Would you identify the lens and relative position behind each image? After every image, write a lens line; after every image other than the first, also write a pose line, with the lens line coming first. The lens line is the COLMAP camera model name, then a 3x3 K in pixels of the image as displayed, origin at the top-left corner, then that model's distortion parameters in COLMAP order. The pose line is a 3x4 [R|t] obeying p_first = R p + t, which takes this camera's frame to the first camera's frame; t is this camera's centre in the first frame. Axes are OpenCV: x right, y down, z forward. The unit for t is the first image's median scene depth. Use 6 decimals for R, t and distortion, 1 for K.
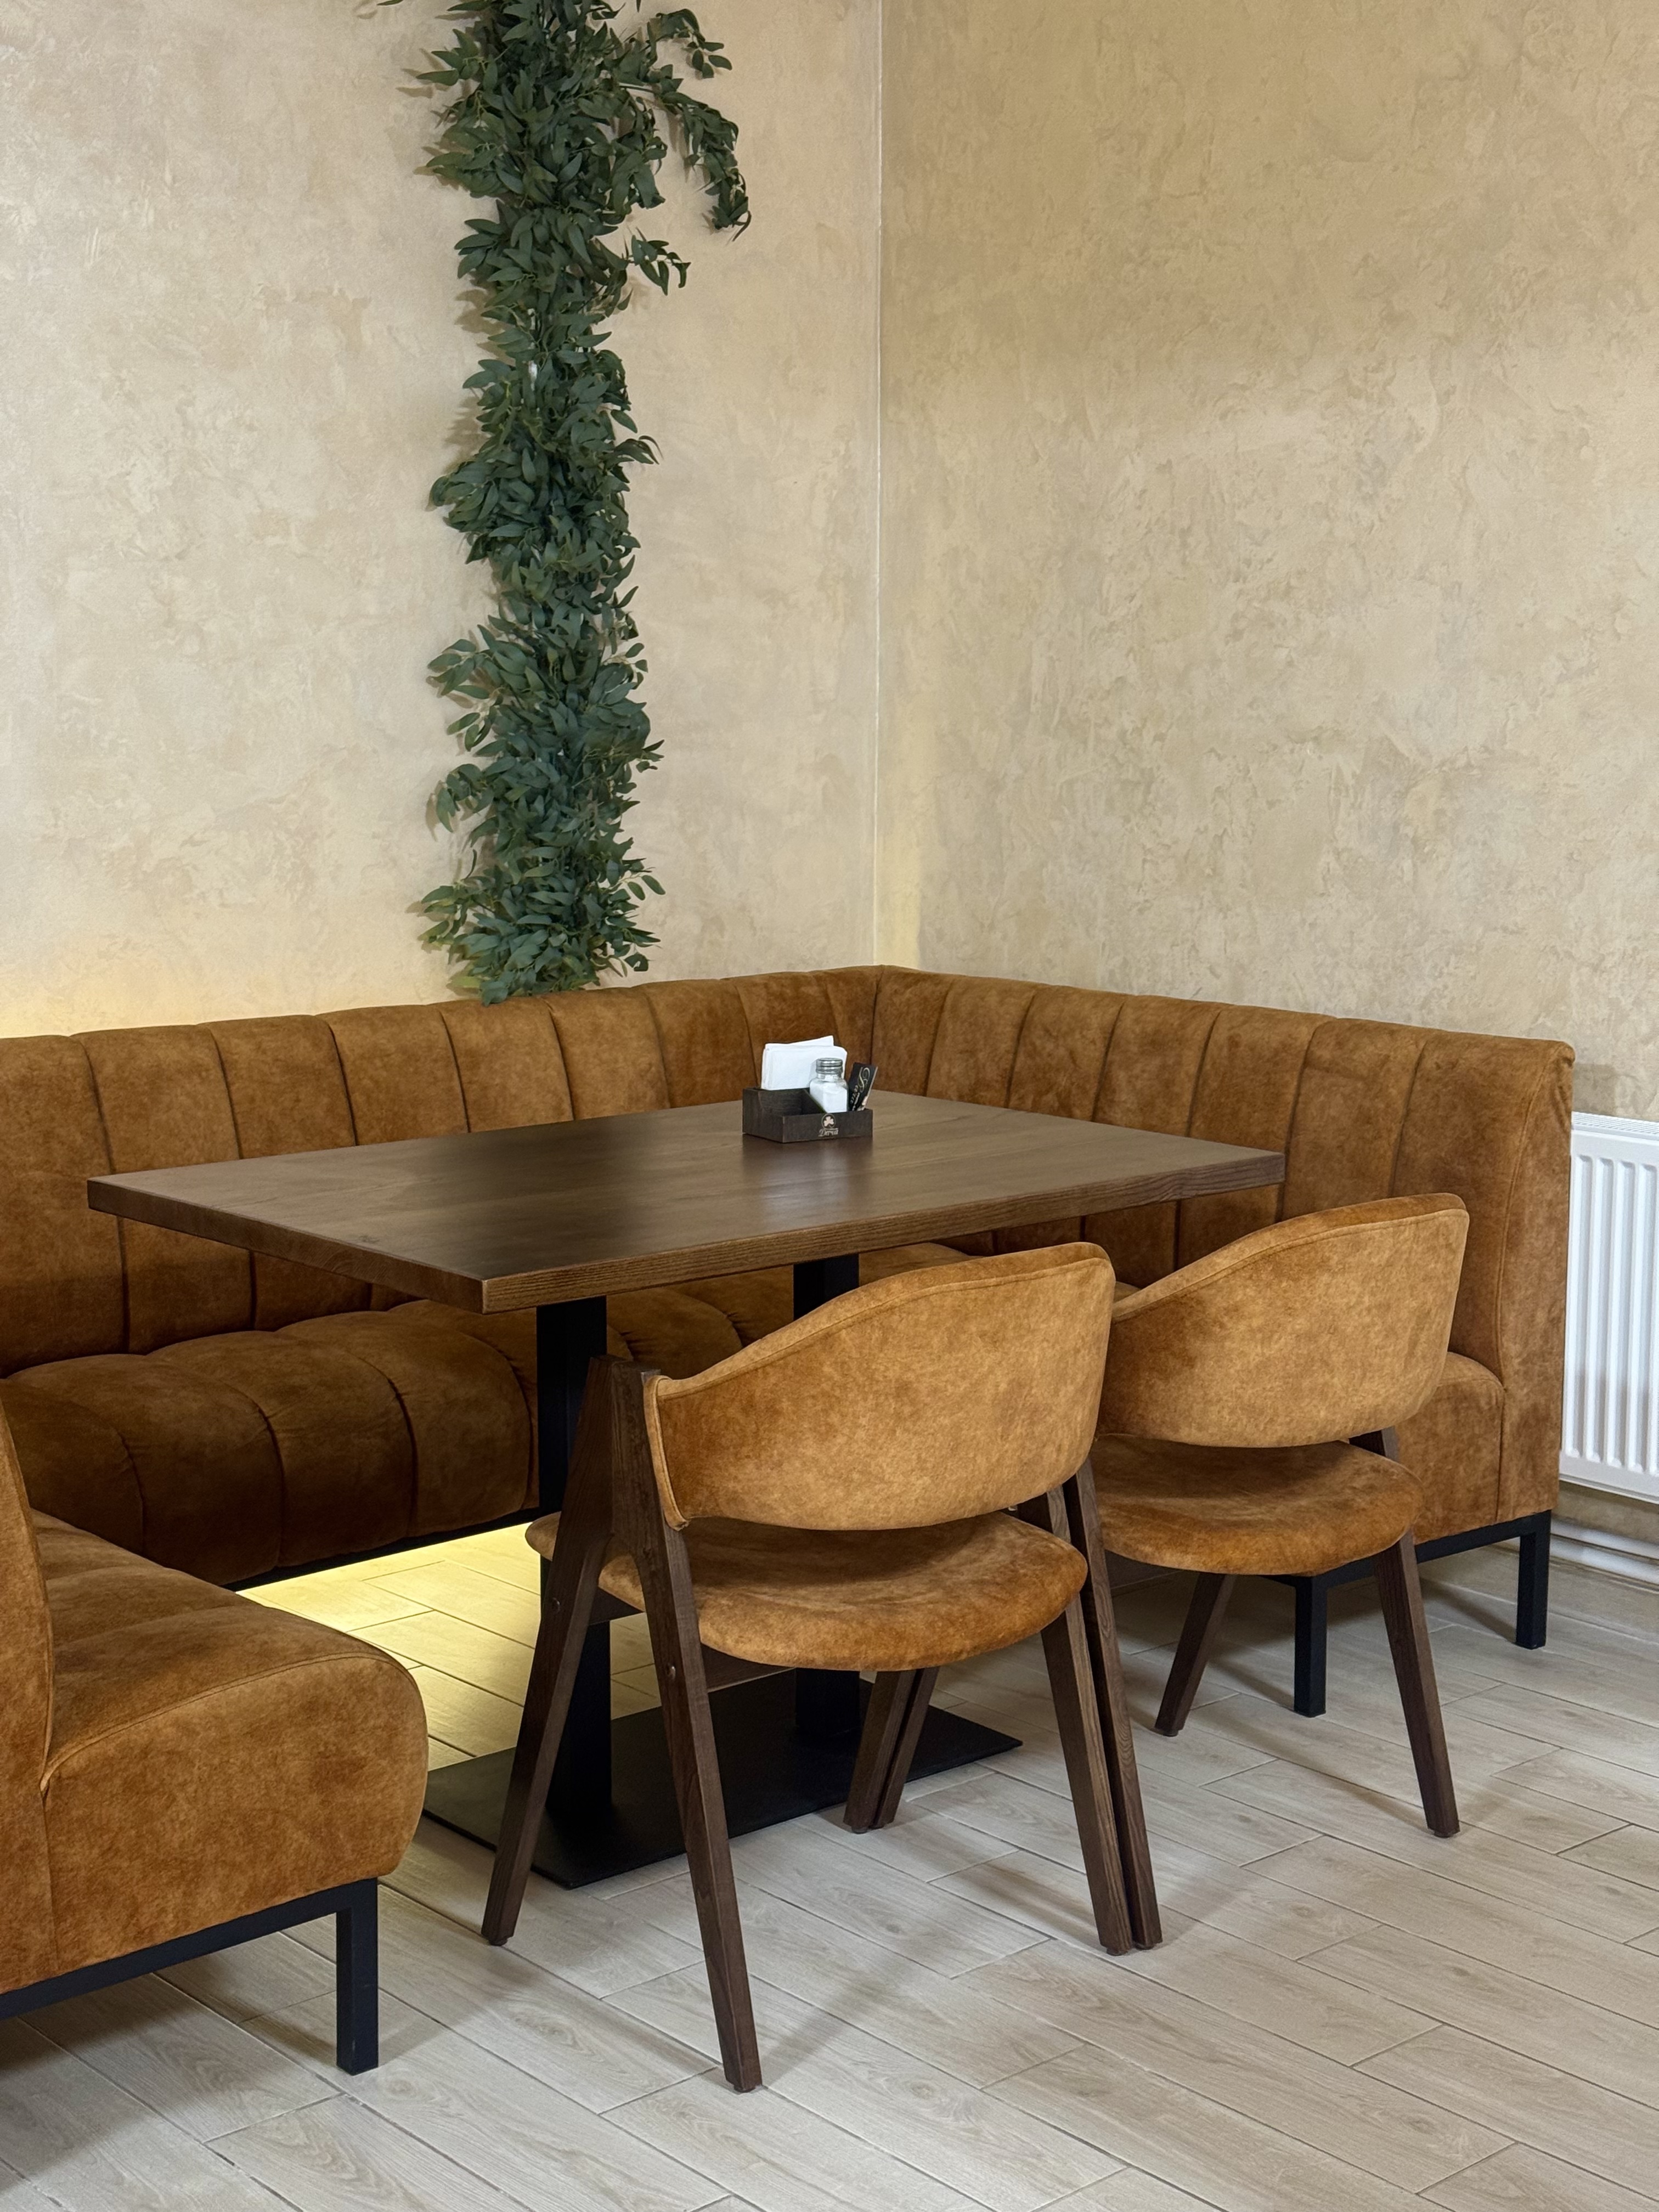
lens RADIAL K [[3116.9, 0, 829.5], [0, 3116.9, 1106.0], [0, 0, 1]] dist [0.200568, -0.413606]
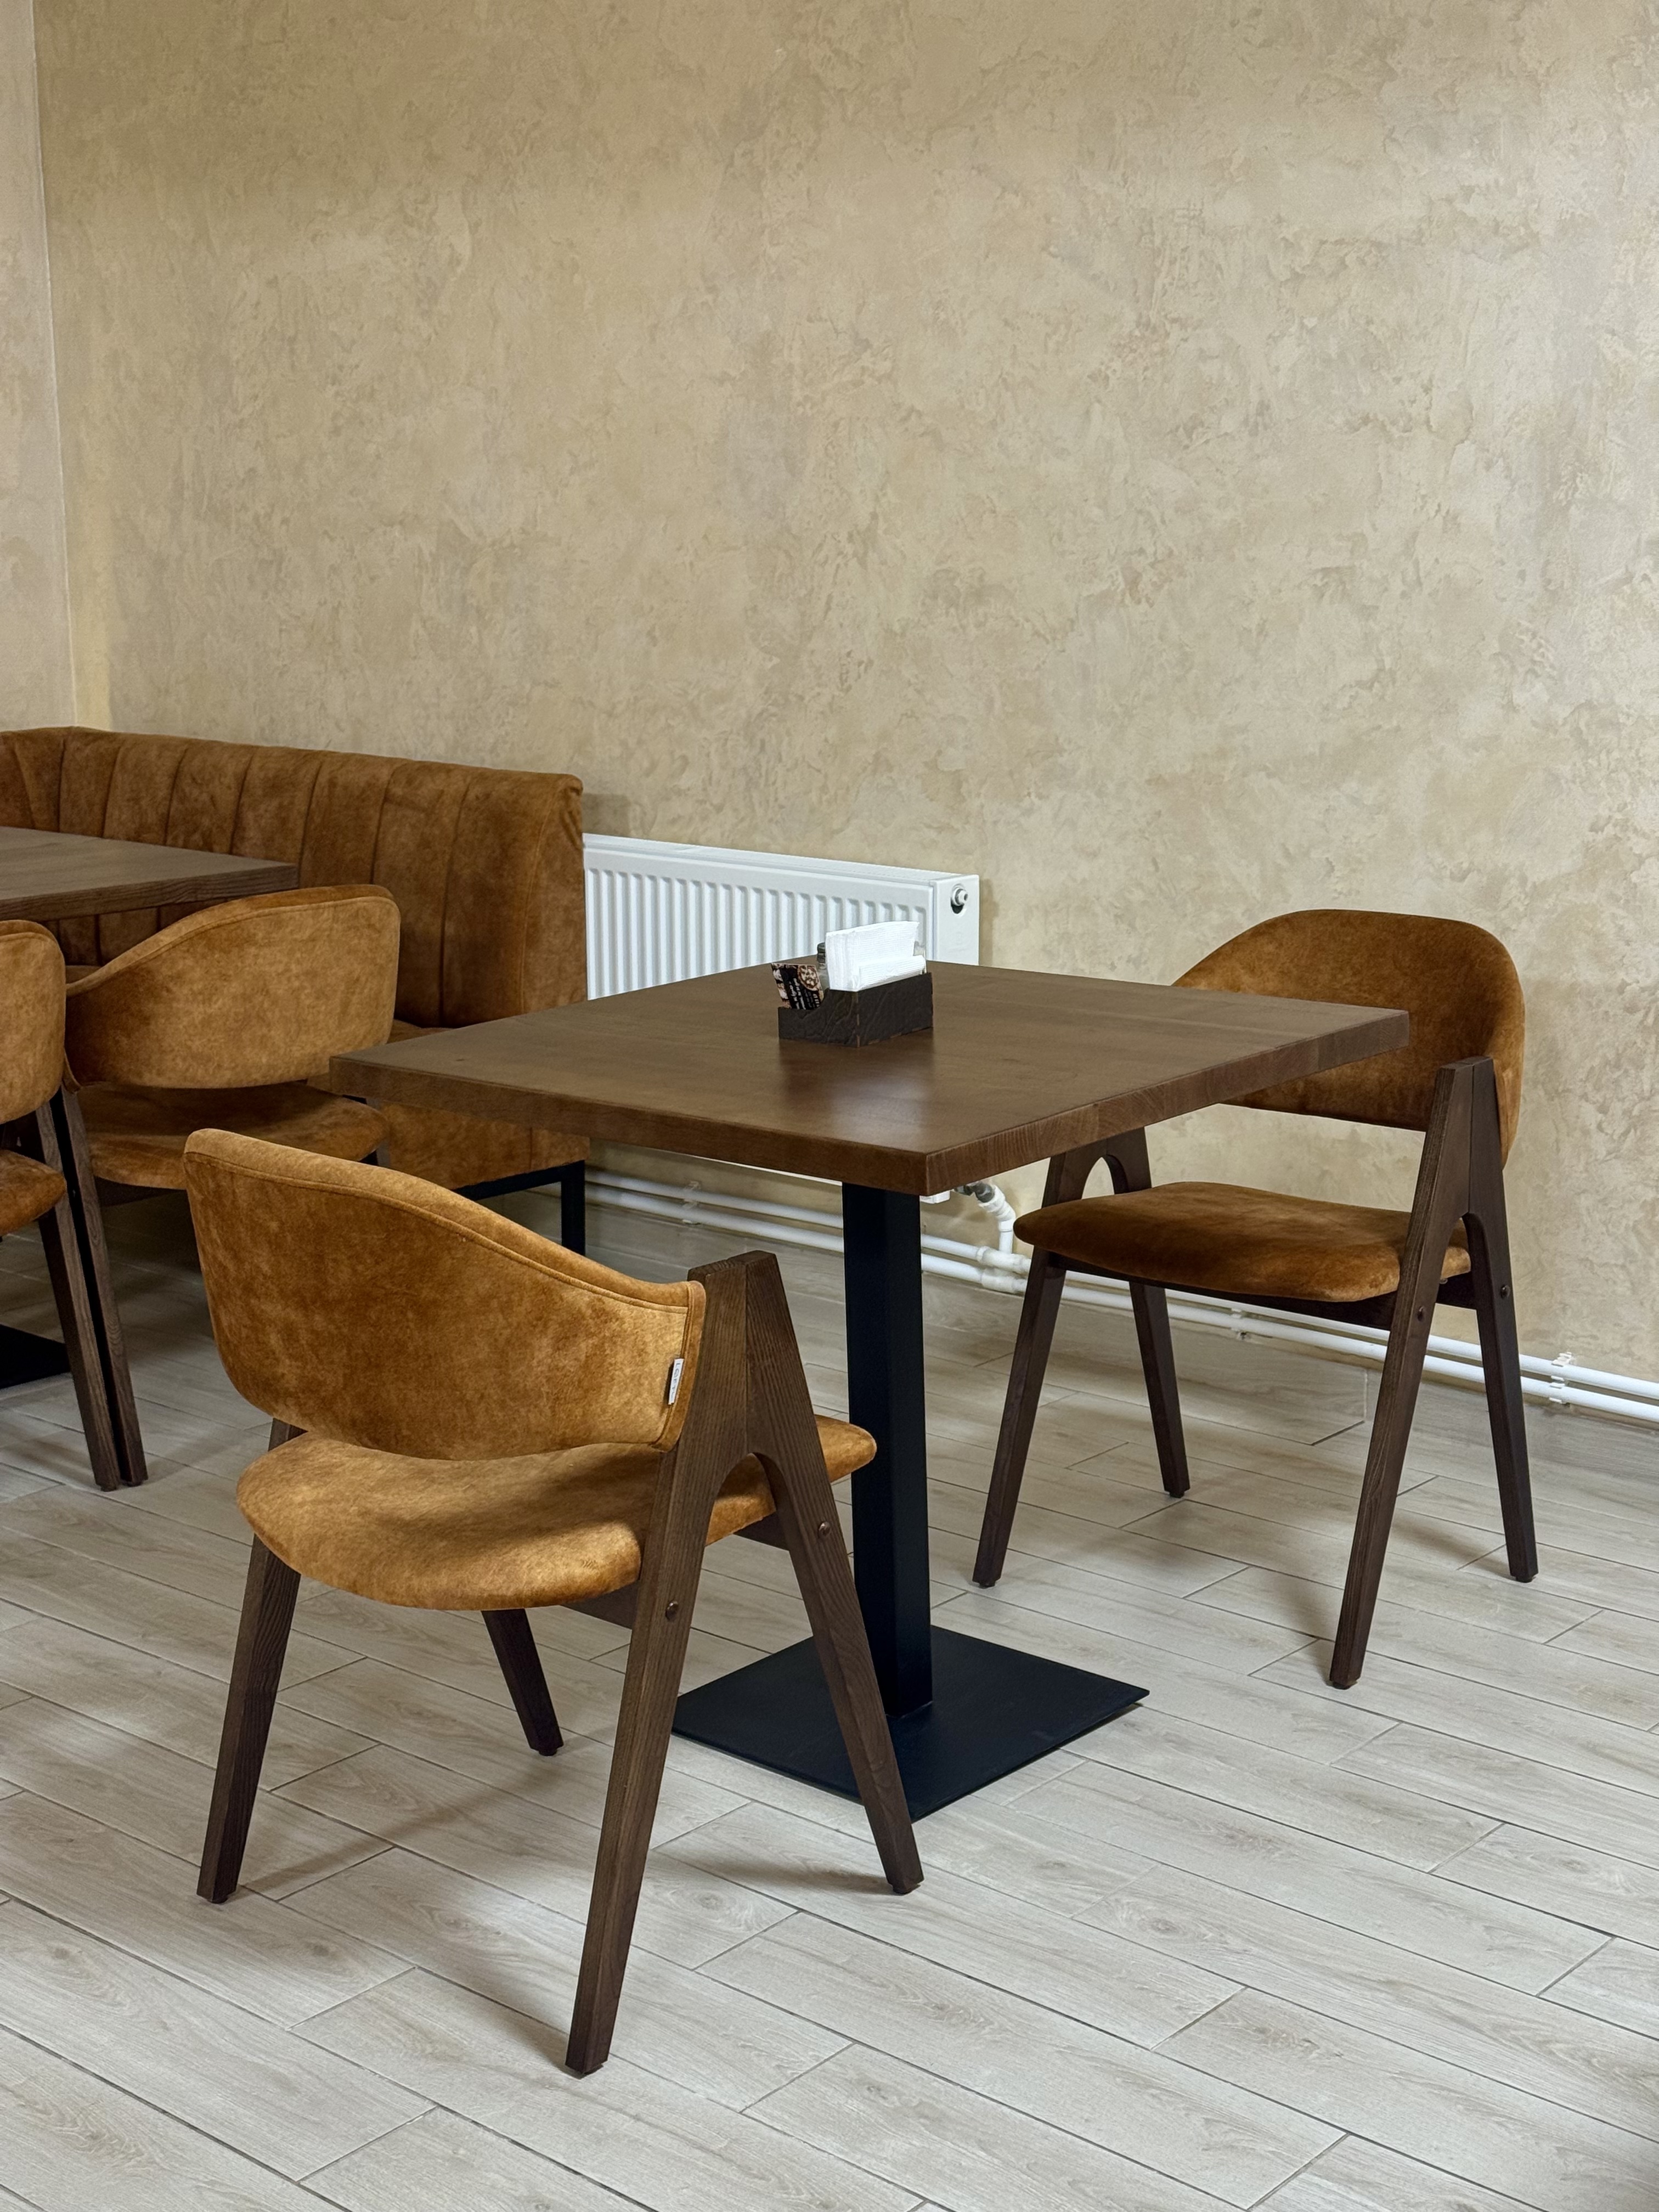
lens RADIAL K [[3116.9, 0, 829.5], [0, 3116.9, 1106.0], [0, 0, 1]] dist [0.200568, -0.413606]
pose [[0.991025, -0.033612, 0.129385, 0.159062], [0.025596, 0.997677, 0.063128, 0.031184], [-0.131206, -0.059249, 0.989583, -0.201358]]
